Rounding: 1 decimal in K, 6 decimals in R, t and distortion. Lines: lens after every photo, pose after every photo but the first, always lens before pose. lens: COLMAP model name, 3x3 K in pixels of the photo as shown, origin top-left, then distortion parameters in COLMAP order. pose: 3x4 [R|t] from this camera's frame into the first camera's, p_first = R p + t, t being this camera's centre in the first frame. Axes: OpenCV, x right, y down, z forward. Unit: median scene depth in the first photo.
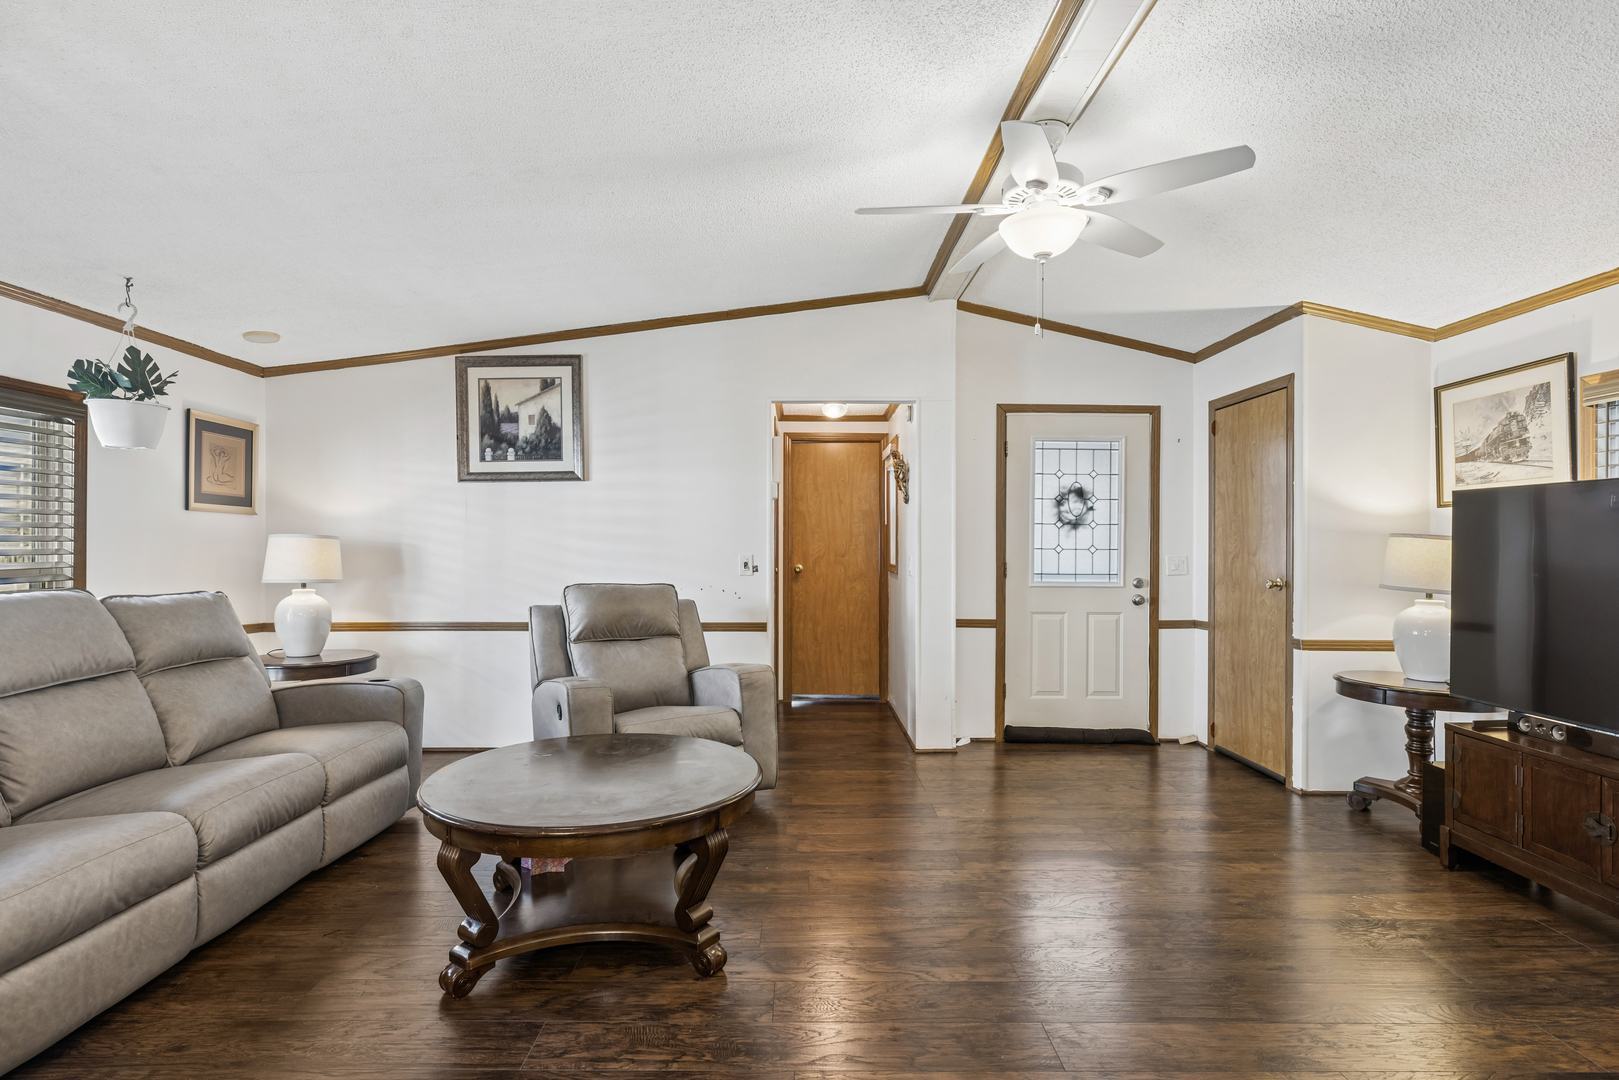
lens RADIAL K [[810.6, 0, 795.0], [0, 810.6, 546.1], [0, 0, 1]] dist [-0.005185, 0.002446]
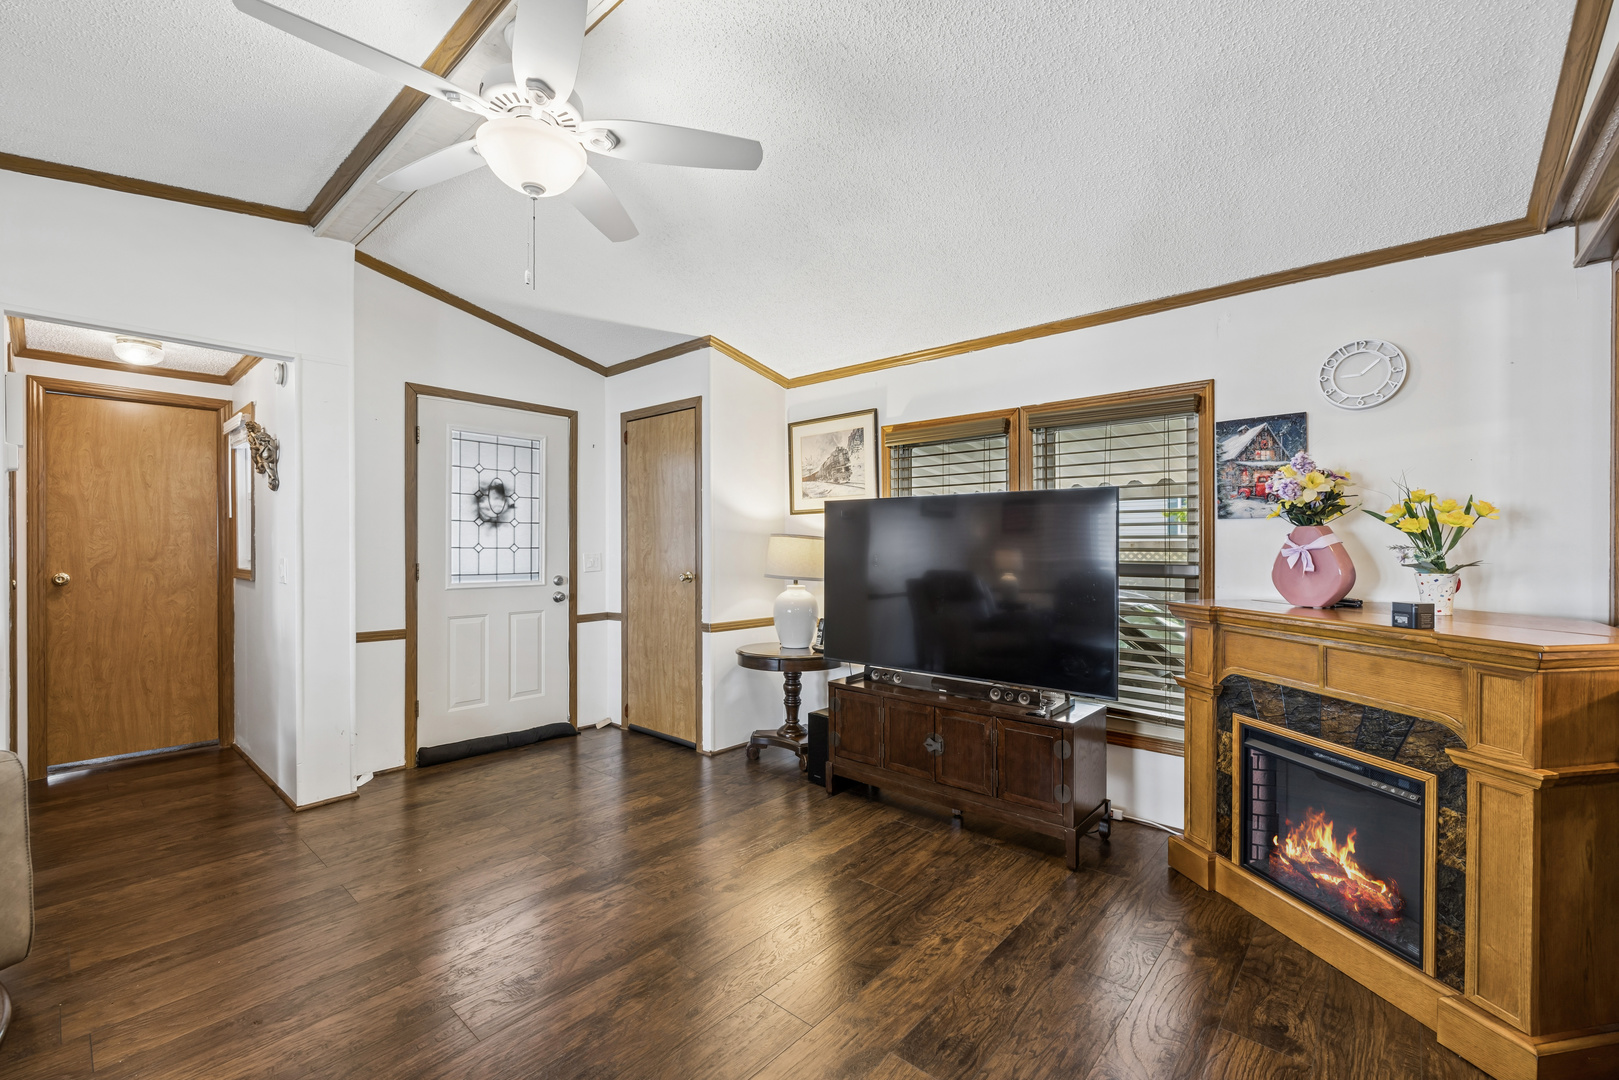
lens RADIAL K [[681.7, 0, 810.8], [0, 681.7, 546.0], [0, 0, 1]] dist [0.002356, 0.000382]
pose [[0.658135, -0.003997, 0.752890, -0.018428], [0.003123, 0.999992, 0.002579, 0.000618], [-0.752894, 0.000654, 0.658142, 0.201186]]
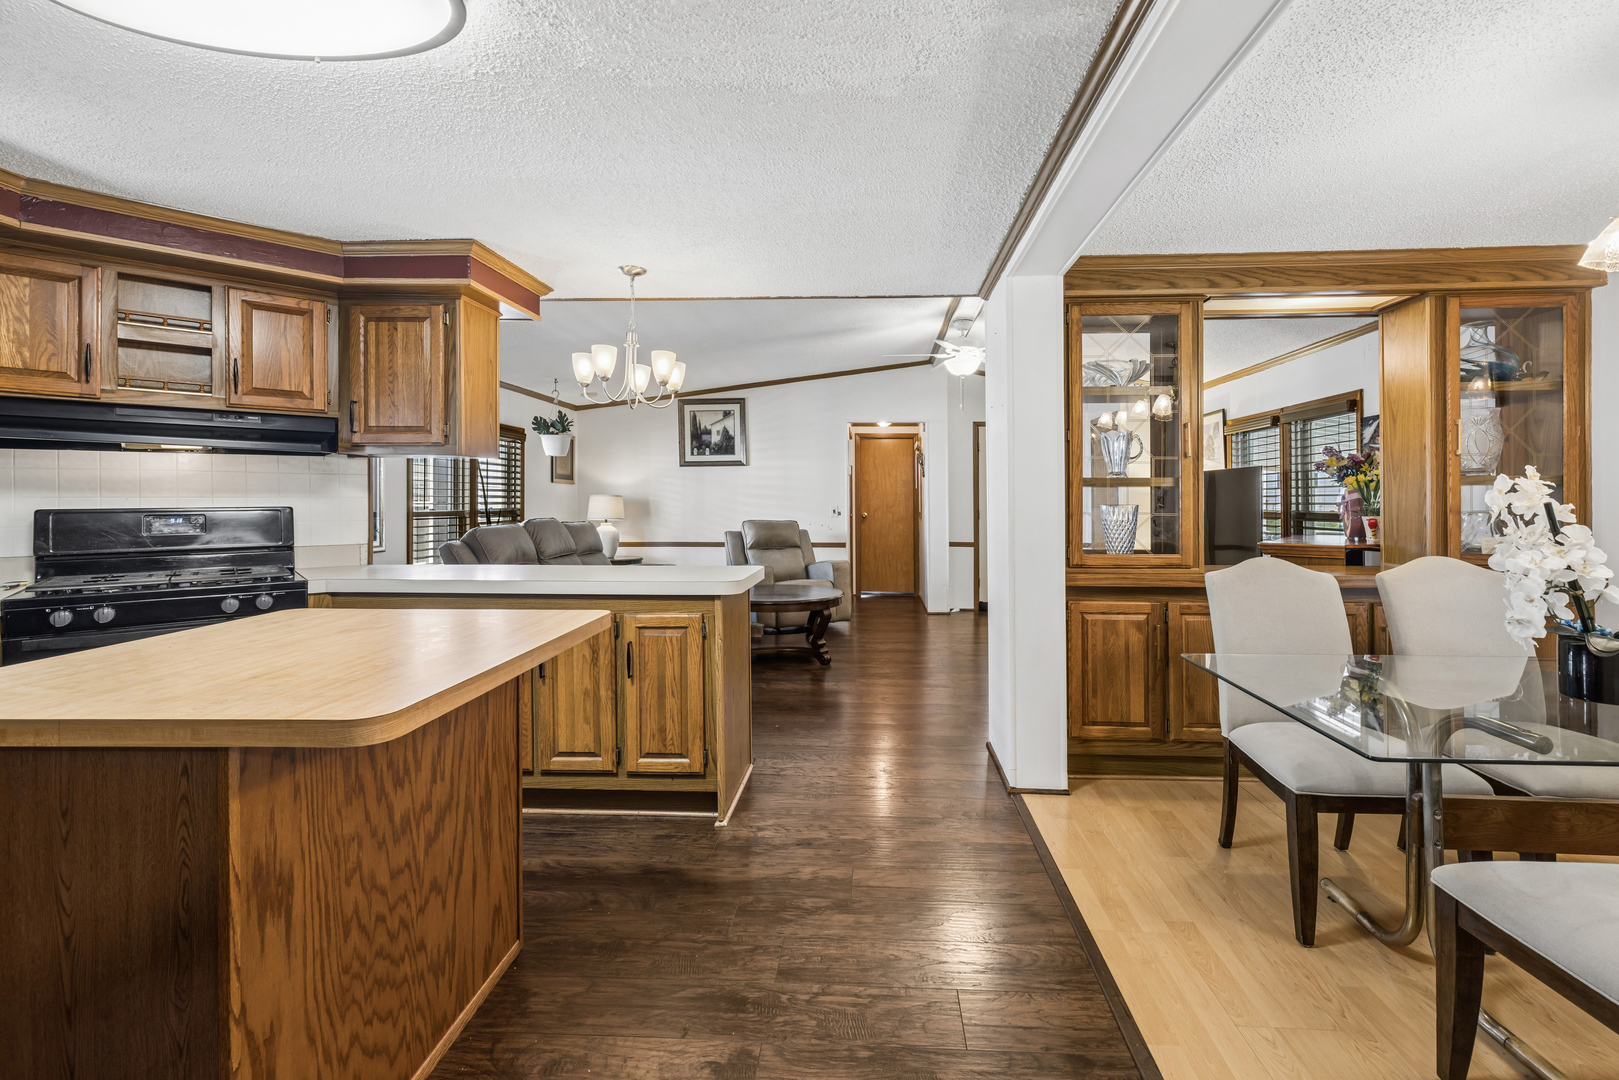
lens RADIAL K [[726.2, 0, 829.6], [0, 726.2, 481.9], [0, 0, 1]] dist [0.004851, 0.000799]
pose [[0.998482, -0.002272, -0.055041, 0.020769], [0.000538, 0.999503, -0.031508, 0.008751], [0.055085, 0.031431, 0.997987, -0.659466]]
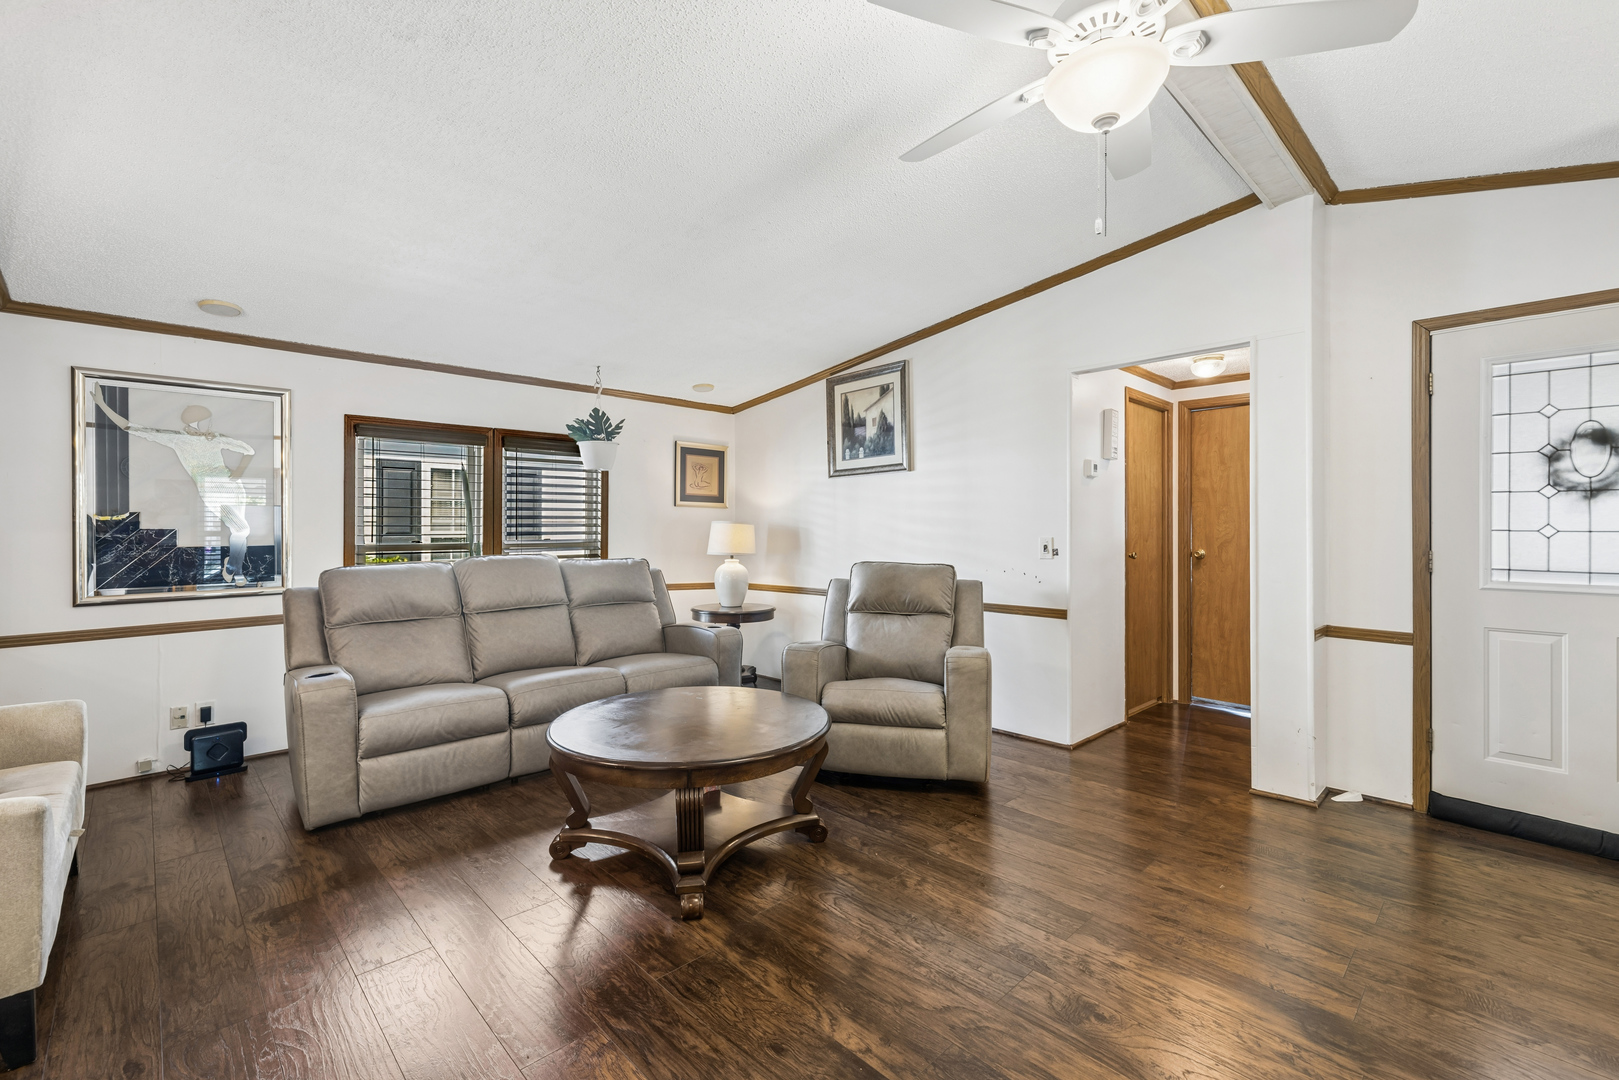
lens RADIAL K [[692.2, 0, 798.5], [0, 692.2, 524.1], [0, 0, 1]] dist [0.006890, -0.000544]
pose [[0.692743, -0.008537, -0.721134, 0.334953], [0.001984, 0.999949, -0.009931, 0.002885], [0.721182, 0.005449, 0.692725, 0.225924]]
